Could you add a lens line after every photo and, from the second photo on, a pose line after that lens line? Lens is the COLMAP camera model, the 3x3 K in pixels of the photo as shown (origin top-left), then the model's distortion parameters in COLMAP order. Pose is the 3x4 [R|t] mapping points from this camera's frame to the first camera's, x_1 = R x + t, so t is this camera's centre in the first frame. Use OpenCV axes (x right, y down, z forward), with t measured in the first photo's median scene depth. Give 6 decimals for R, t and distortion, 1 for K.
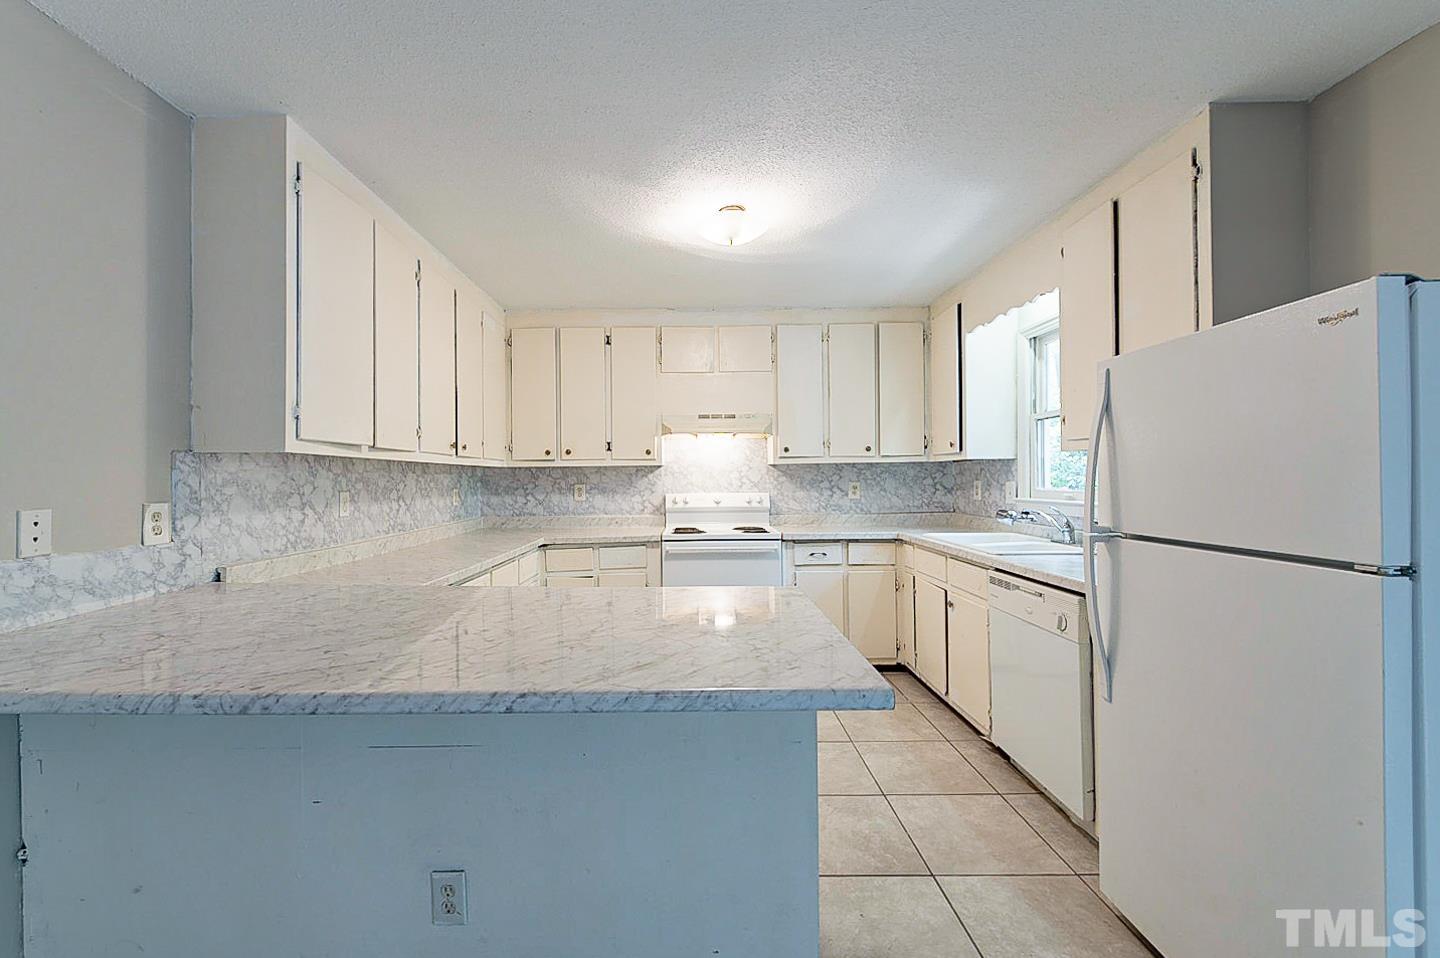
lens RADIAL K [[575.3, 0, 714.9], [0, 575.3, 473.1], [0, 0, 1]] dist [0.001545, 0.000027]
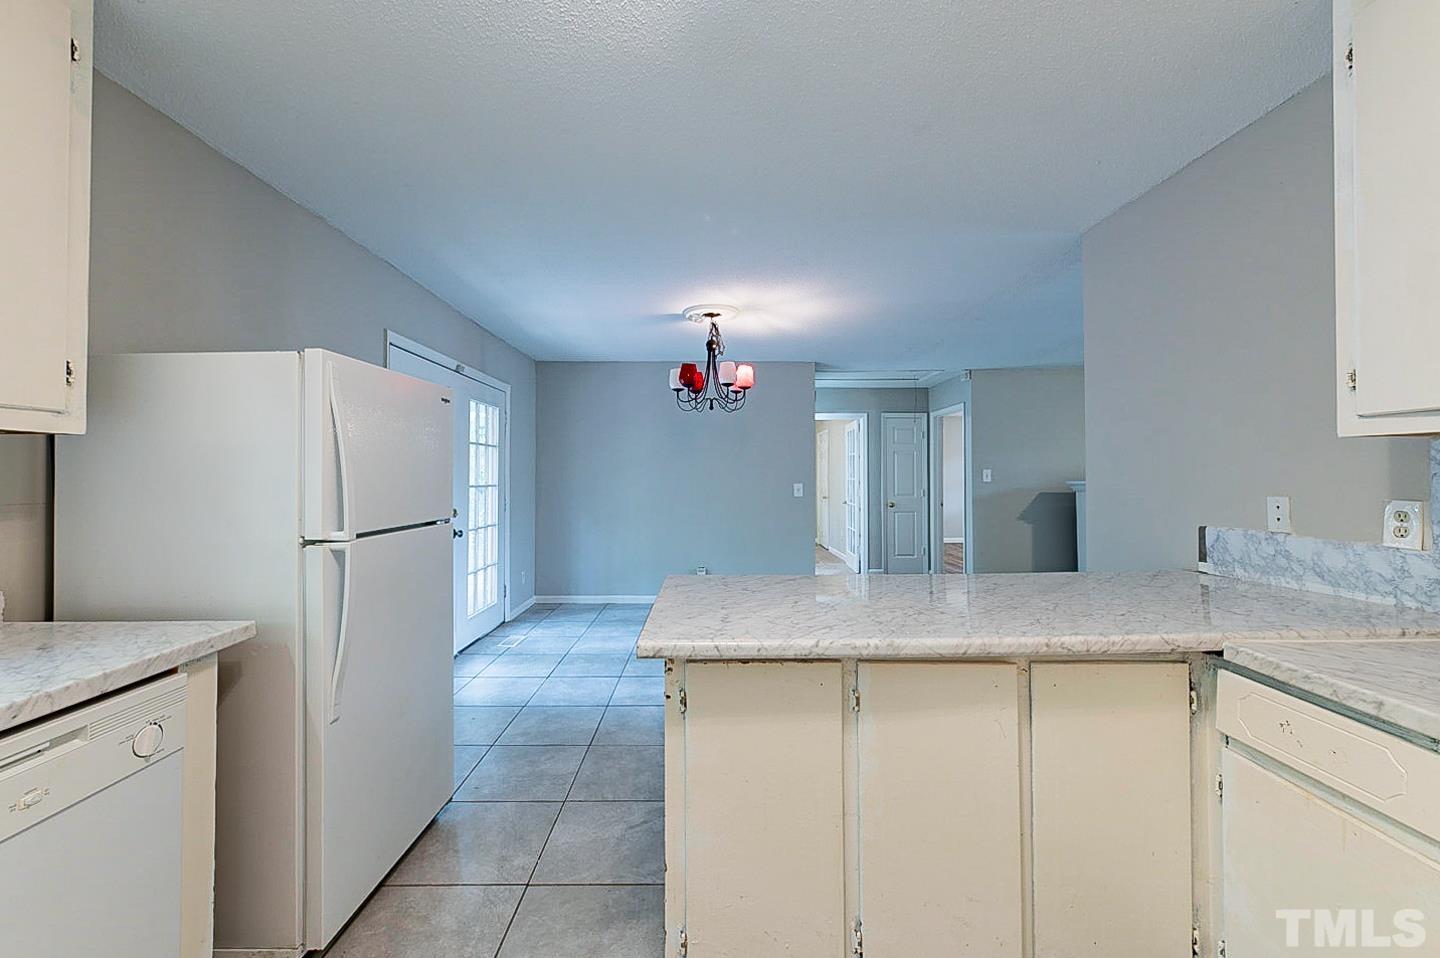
lens RADIAL K [[575.3, 0, 714.9], [0, 575.3, 473.1], [0, 0, 1]] dist [0.001545, 0.000027]
pose [[-0.999598, 0.008517, 0.027026, 0.023266], [0.008233, 0.999910, -0.010601, 0.006694], [-0.027114, -0.010374, -0.999579, 1.108400]]
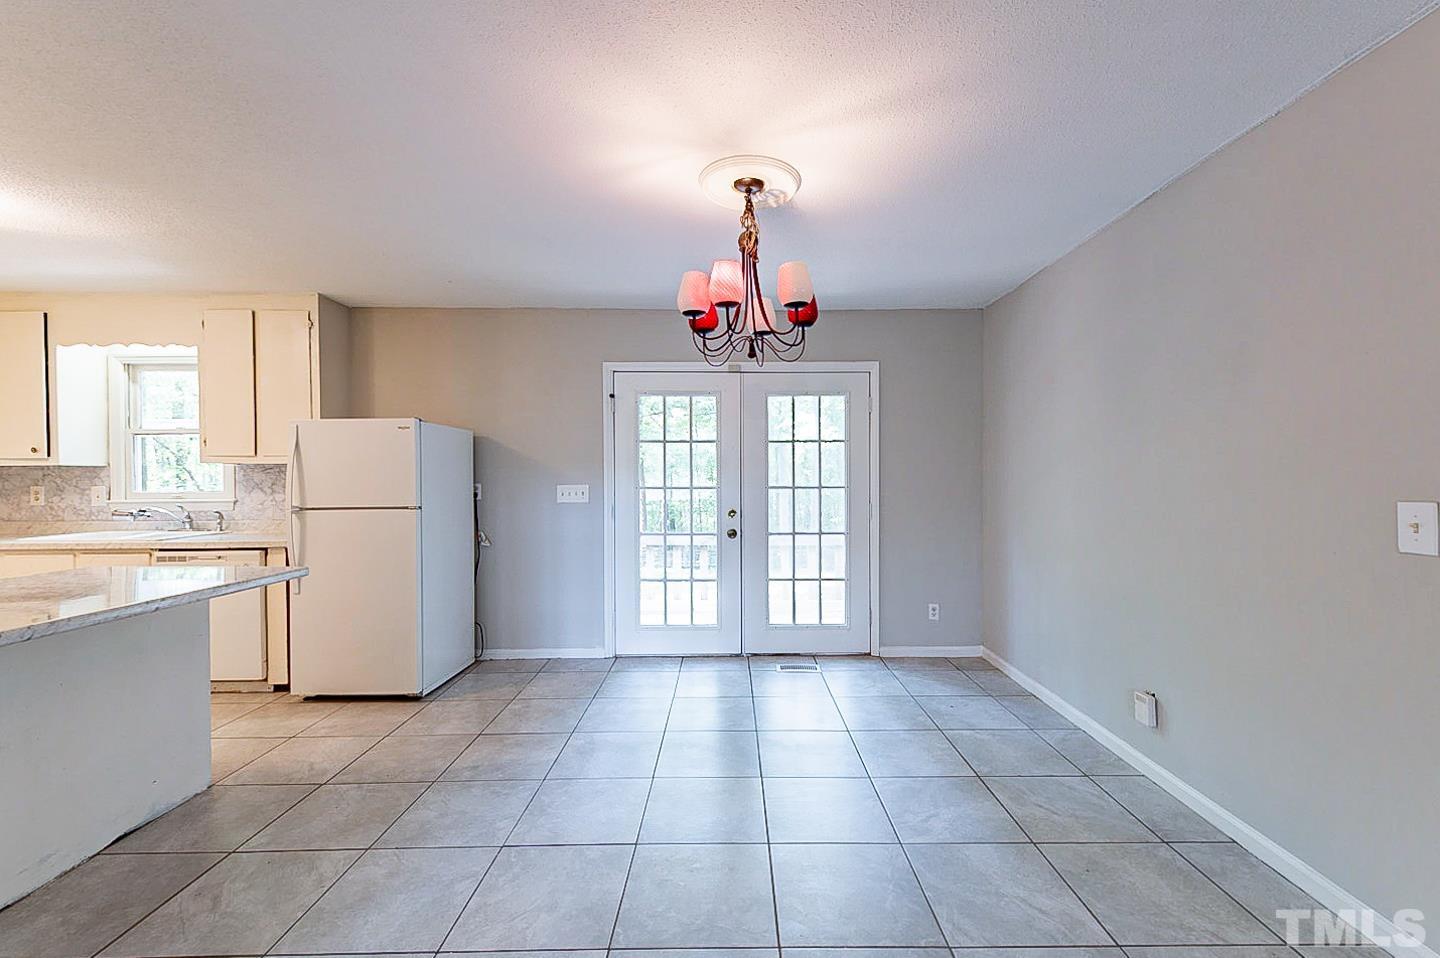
lens RADIAL K [[601.7, 0, 723.7], [0, 601.7, 487.3], [0, 0, 1]] dist [0.000194, 0.000017]
pose [[0.021834, -0.013318, 0.999673, -0.772616], [-0.000075, 0.999911, 0.013323, 0.001238], [-0.999762, -0.000366, 0.021831, -0.289906]]
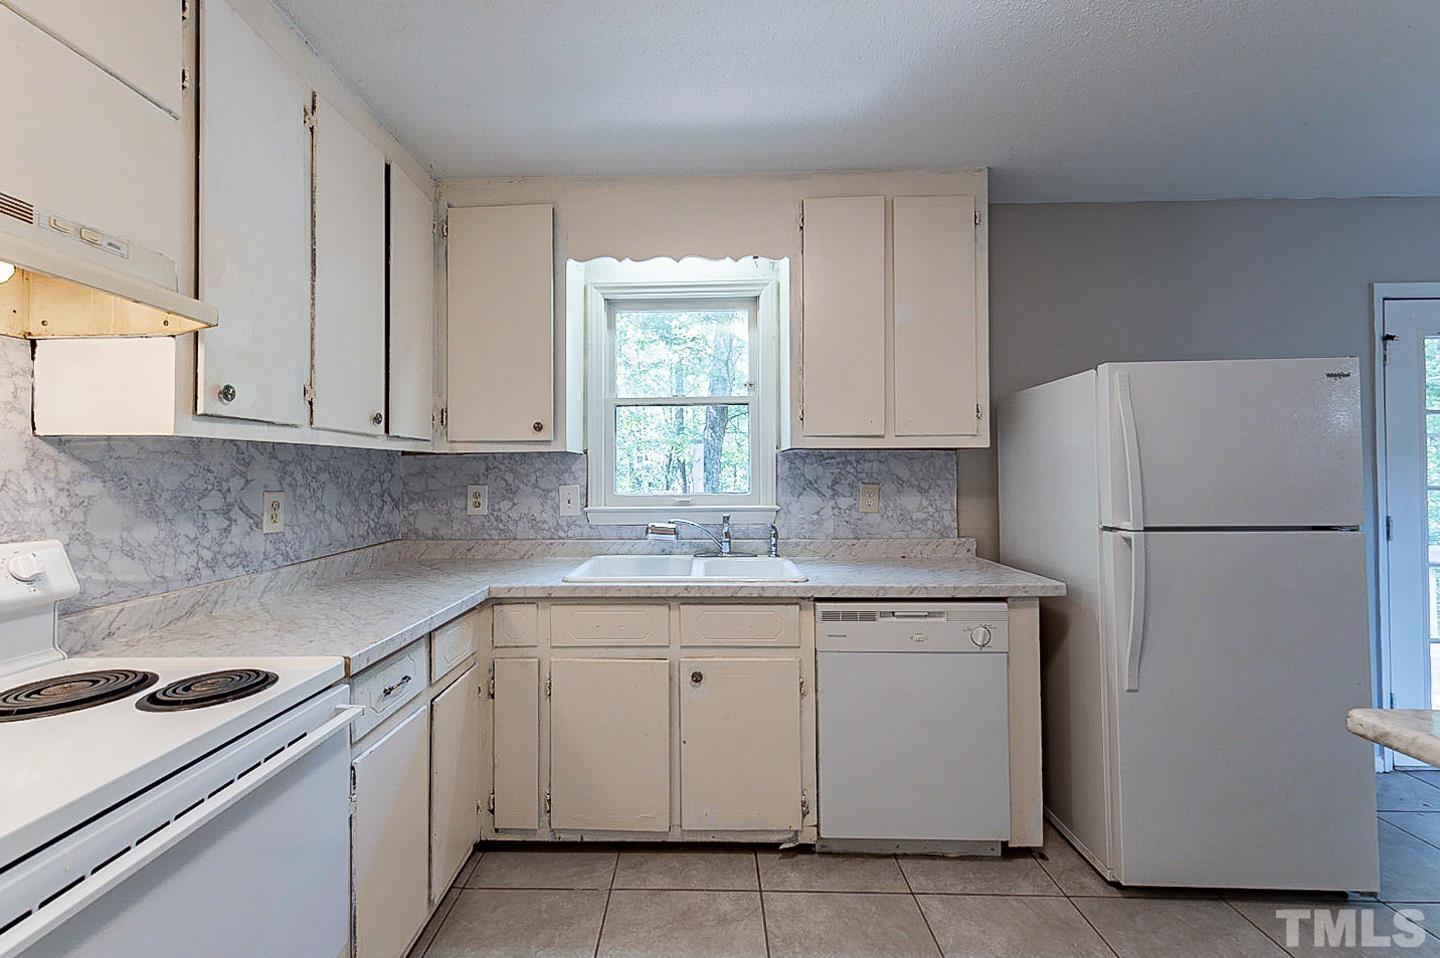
lens RADIAL K [[566.0, 0, 680.1], [0, 566.0, 464.2], [0, 0, 1]] dist [0.001802, 0.000017]
pose [[0.063171, 0.025658, 0.997673, -0.231855], [-0.000165, 0.999670, -0.025699, 0.007851], [-0.998003, 0.001459, 0.063154, 1.012816]]
